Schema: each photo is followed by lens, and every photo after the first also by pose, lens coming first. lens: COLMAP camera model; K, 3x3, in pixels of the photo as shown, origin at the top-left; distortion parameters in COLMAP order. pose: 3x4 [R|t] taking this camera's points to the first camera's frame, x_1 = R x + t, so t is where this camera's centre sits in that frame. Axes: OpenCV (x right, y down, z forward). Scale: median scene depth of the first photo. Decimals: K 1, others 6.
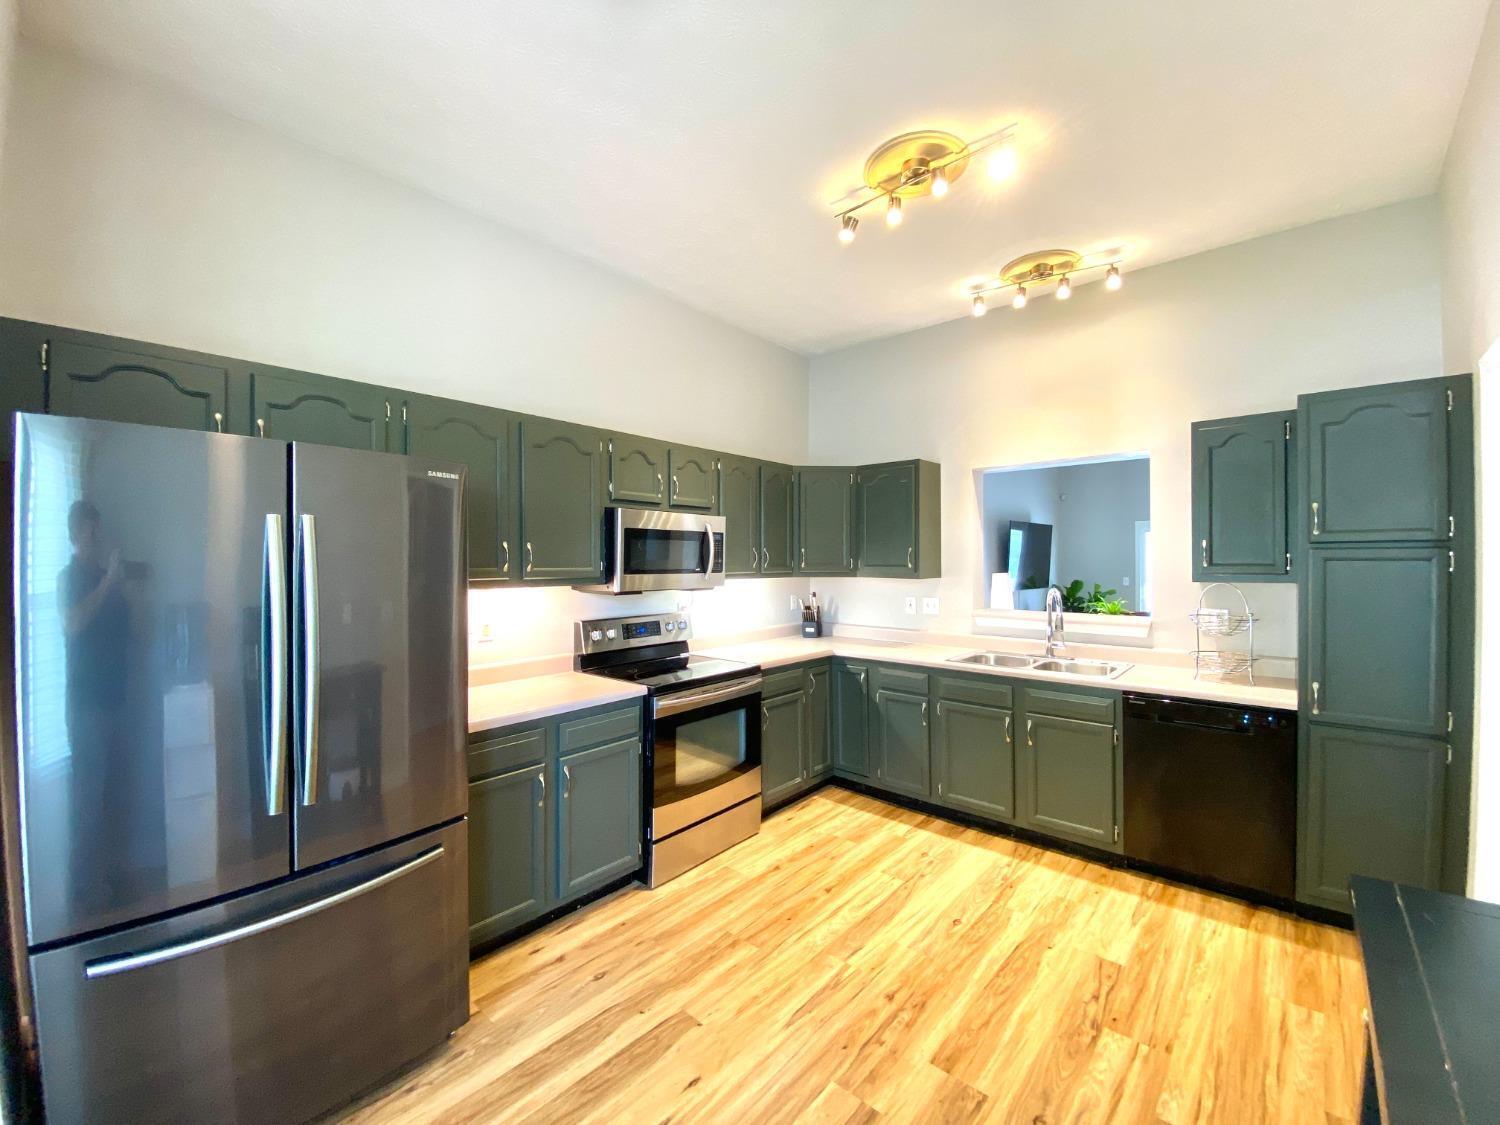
lens RADIAL K [[612.1, 0, 745.4], [0, 612.1, 558.5], [0, 0, 1]] dist [0.011618, -0.014946]
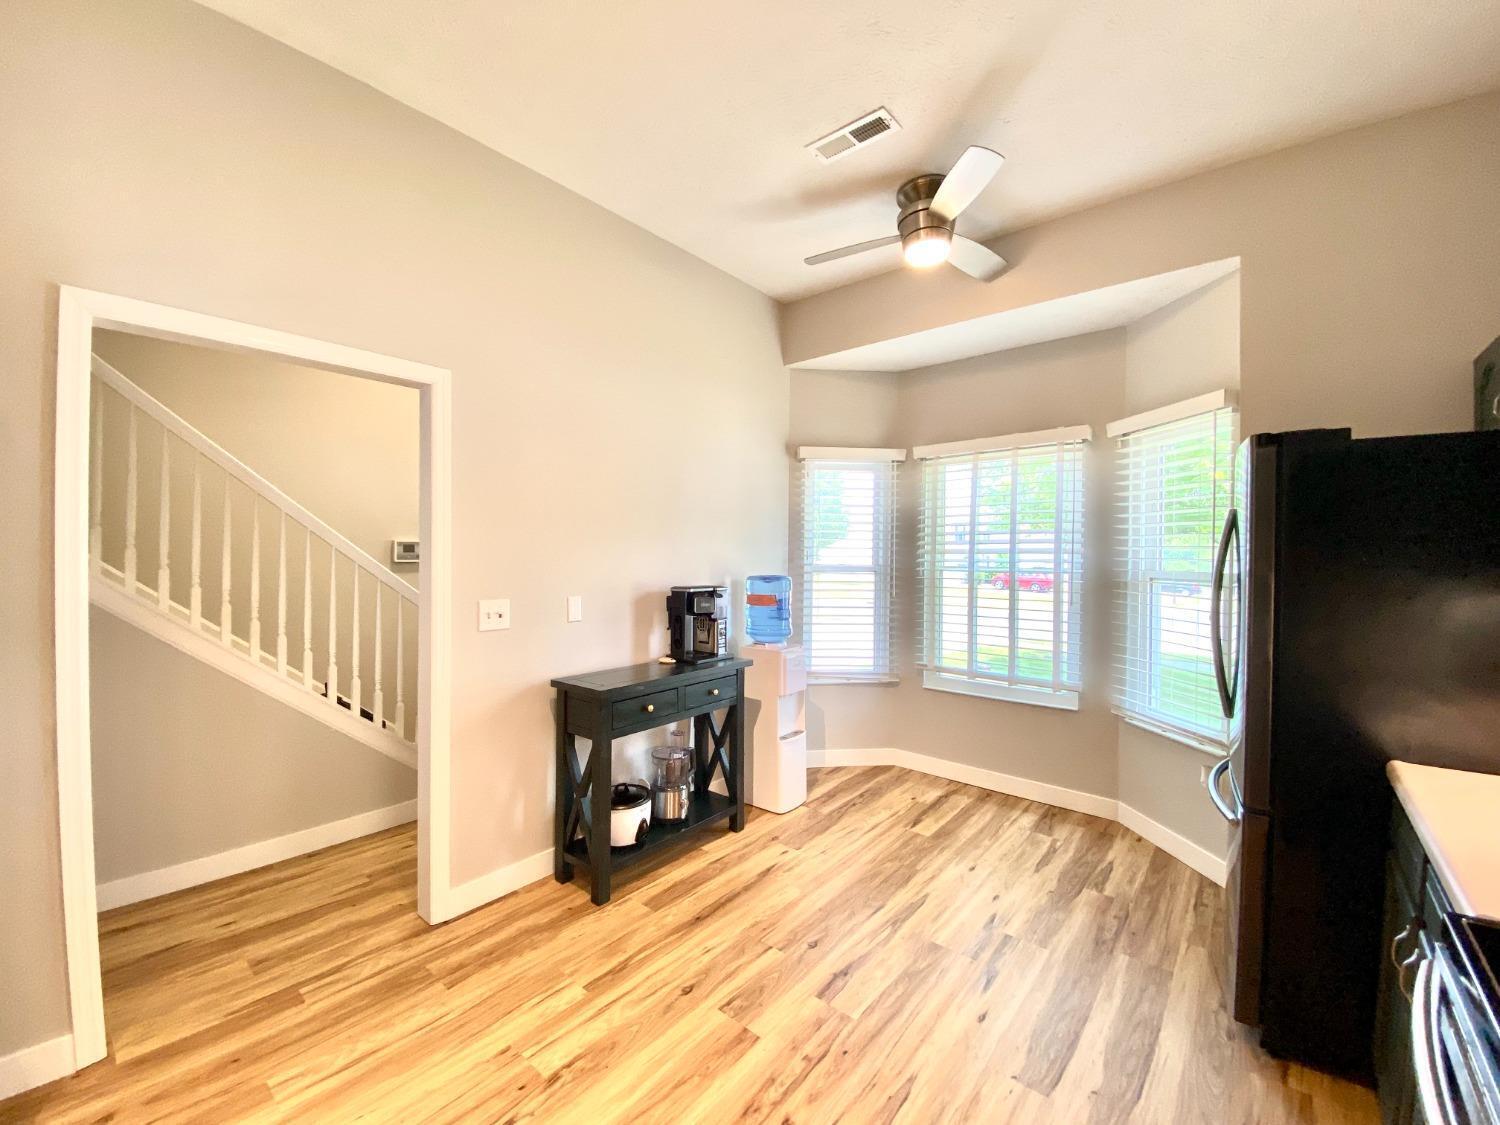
lens RADIAL K [[612.1, 0, 747.9], [0, 612.1, 555.9], [0, 0, 1]] dist [0.011618, -0.014946]
pose [[-0.999588, -0.003791, -0.028467, 0.221800], [-0.003802, 0.999993, 0.000328, 0.021614], [0.028466, 0.000437, -0.999595, 1.256979]]
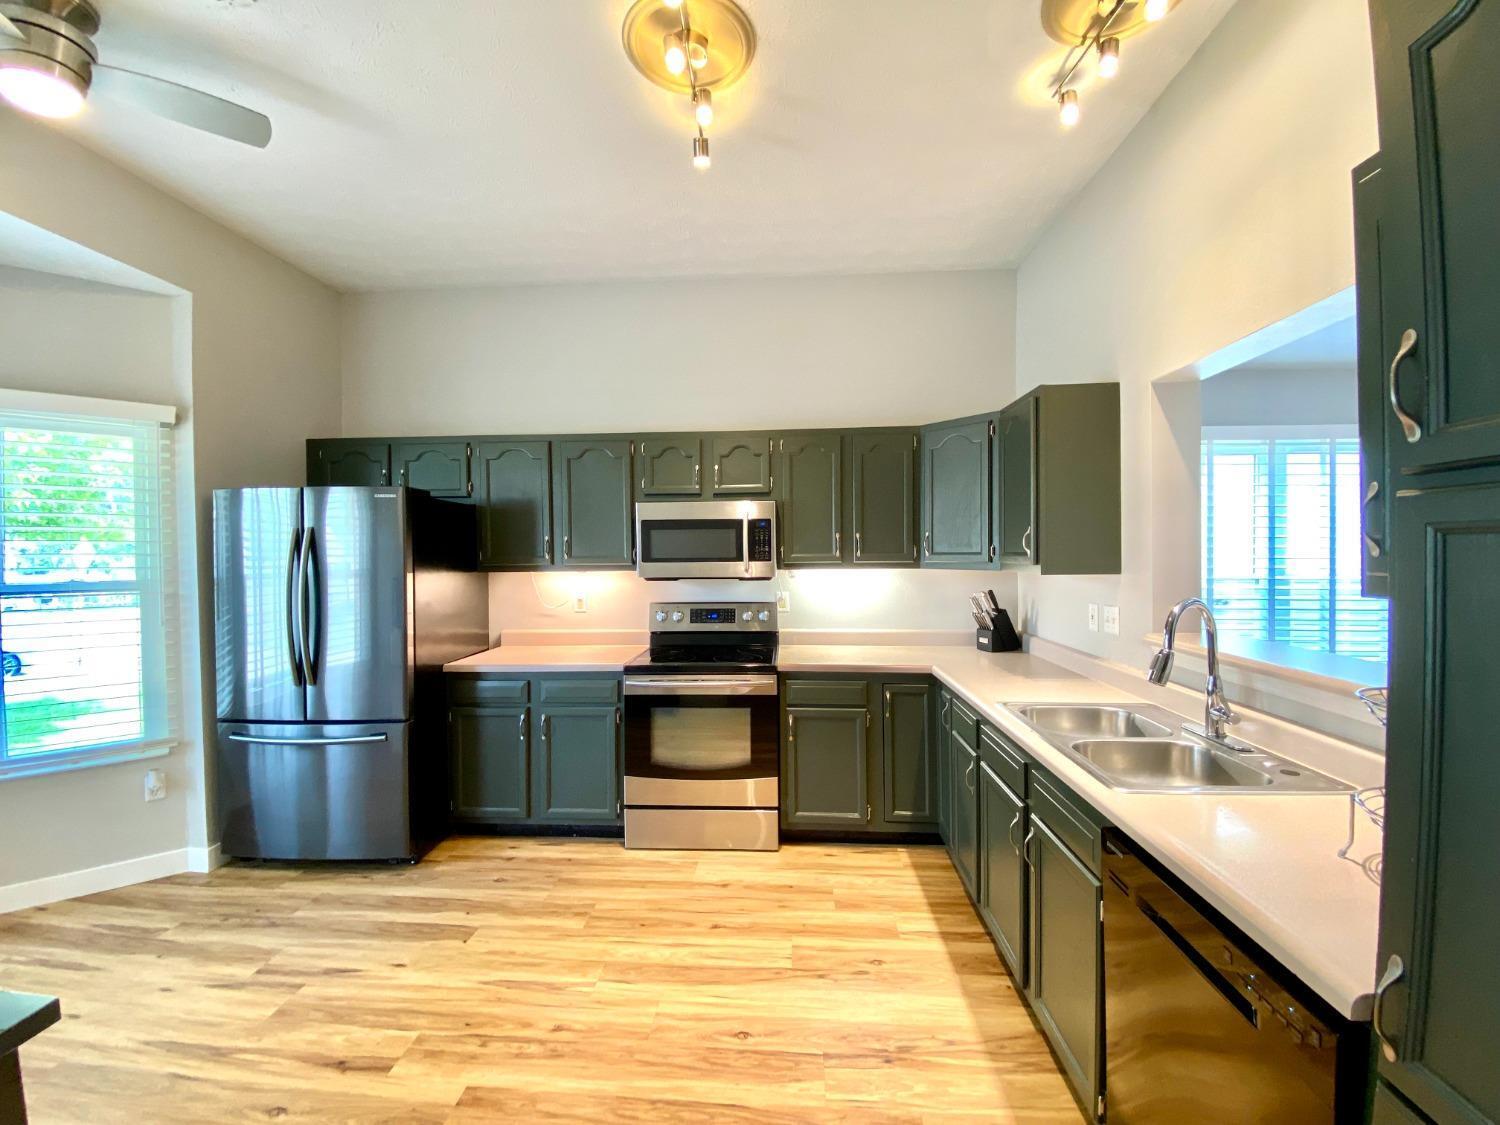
lens RADIAL K [[612.1, 0, 751.4], [0, 612.1, 556.3], [0, 0, 1]] dist [0.011618, -0.014946]
pose [[0.616387, 0.006222, -0.787419, 0.815431], [0.007265, 0.999881, 0.013588, 0.002185], [0.787410, -0.014096, 0.616269, 0.488795]]
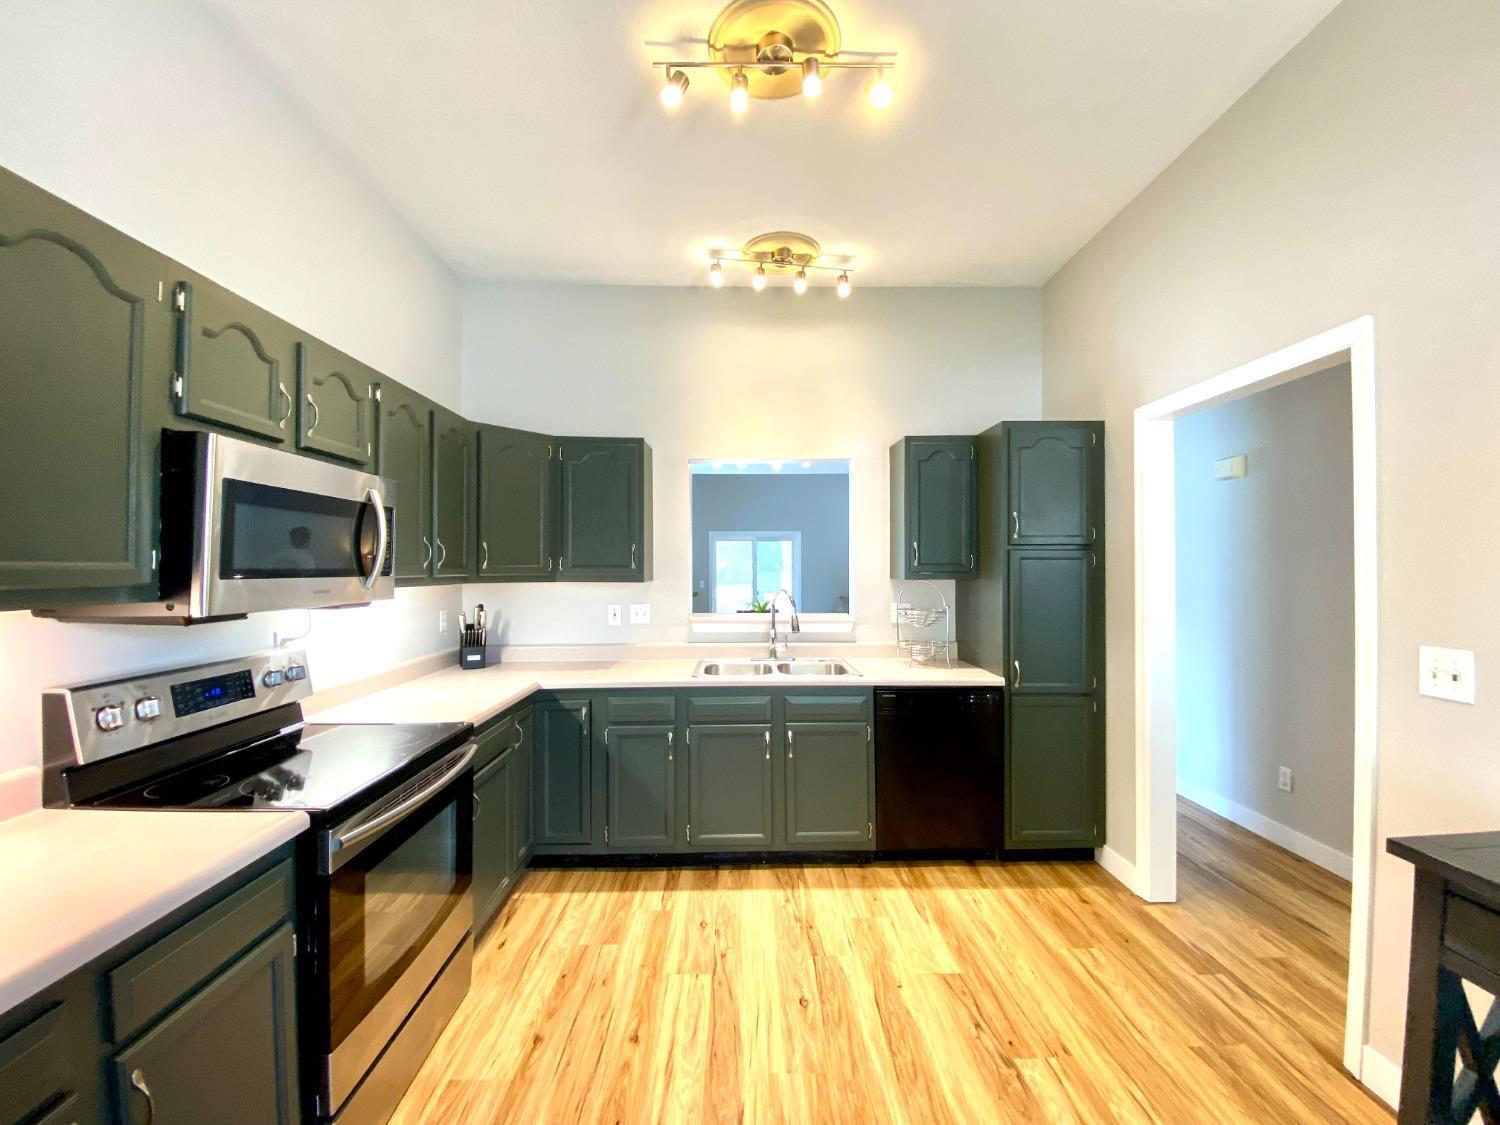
lens RADIAL K [[612.1, 0, 750.7], [0, 612.1, 559.8], [0, 0, 1]] dist [0.011618, -0.014946]
pose [[0.732164, 0.010310, 0.681050, -0.229549], [-0.001979, 0.999913, -0.013010, 0.017582], [-0.681125, 0.008177, 0.732121, 0.394854]]
